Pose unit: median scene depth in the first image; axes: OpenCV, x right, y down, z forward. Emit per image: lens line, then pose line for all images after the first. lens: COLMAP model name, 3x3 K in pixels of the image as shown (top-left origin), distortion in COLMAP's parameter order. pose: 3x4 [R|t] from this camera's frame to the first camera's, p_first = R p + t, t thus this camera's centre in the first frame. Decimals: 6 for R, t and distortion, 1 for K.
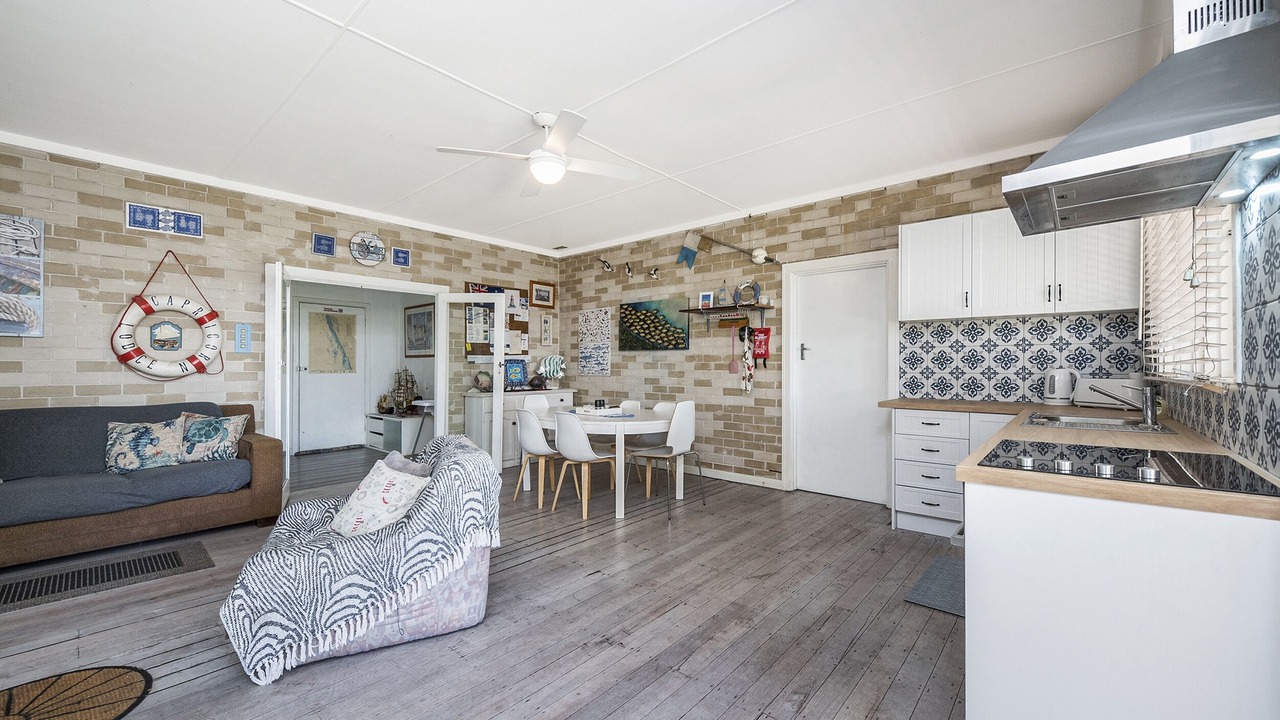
lens RADIAL K [[527.9, 0, 624.4], [0, 527.9, 360.5], [0, 0, 1]] dist [0.018050, -0.000226]
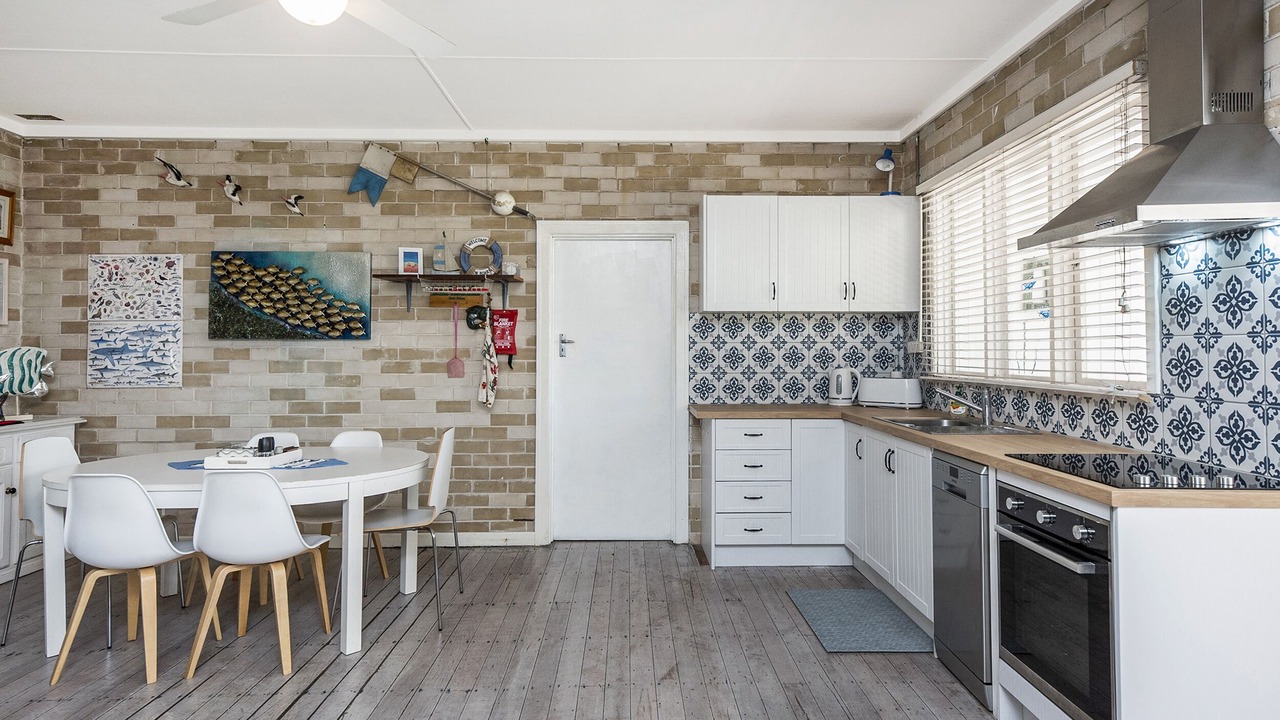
lens RADIAL K [[760.8, 0, 655.3], [0, 760.8, 327.8], [0, 0, 1]] dist [0.048067, -0.000463]
pose [[0.720741, 0.019431, 0.692932, -0.279344], [-0.004179, 0.999711, -0.023687, -0.016184], [-0.693192, 0.014177, 0.720614, 0.164316]]
